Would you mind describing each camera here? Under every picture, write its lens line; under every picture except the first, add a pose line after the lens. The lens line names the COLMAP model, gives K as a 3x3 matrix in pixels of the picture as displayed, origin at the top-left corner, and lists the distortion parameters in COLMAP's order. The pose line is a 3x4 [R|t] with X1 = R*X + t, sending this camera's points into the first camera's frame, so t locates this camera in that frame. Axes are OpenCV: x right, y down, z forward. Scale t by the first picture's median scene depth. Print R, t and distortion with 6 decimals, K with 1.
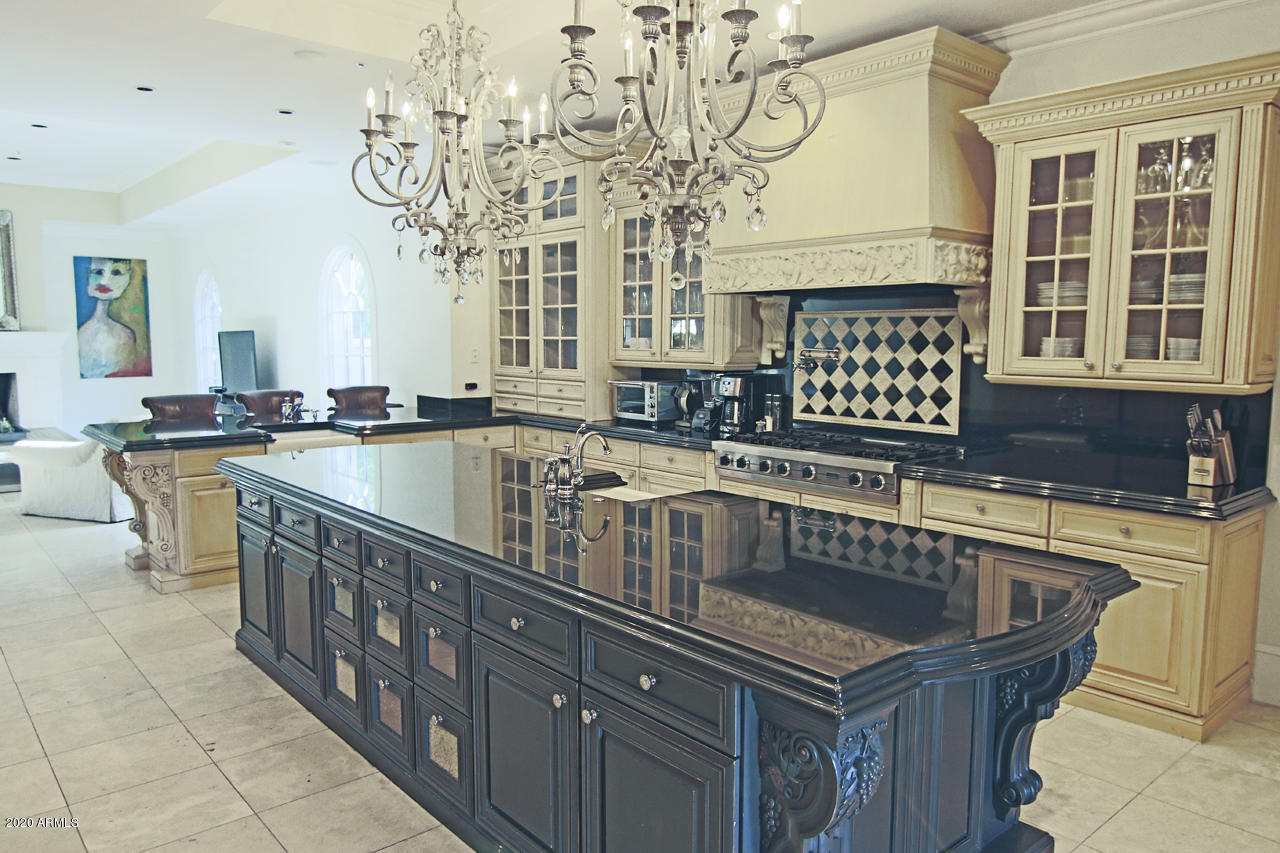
lens RADIAL K [[892.2, 0, 642.6], [0, 892.2, 429.3], [0, 0, 1]] dist [0.005536, -0.023511]
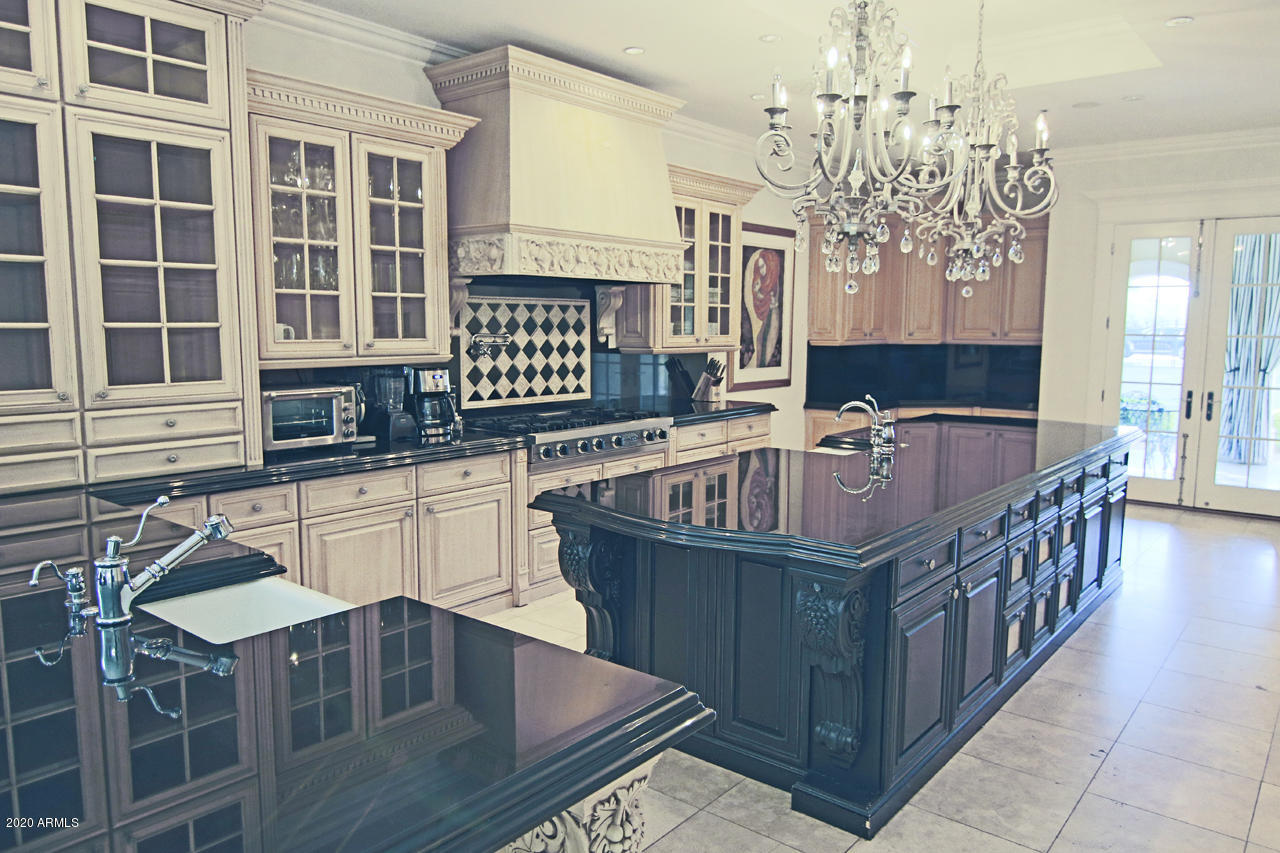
lens RADIAL K [[892.2, 0, 642.6], [0, 892.2, 429.3], [0, 0, 1]] dist [0.005536, -0.023511]
pose [[-0.170208, -0.123535, 0.977634, -0.840599], [0.096017, 0.985311, 0.141222, -0.112940], [-0.980719, 0.117906, -0.155846, 1.029609]]
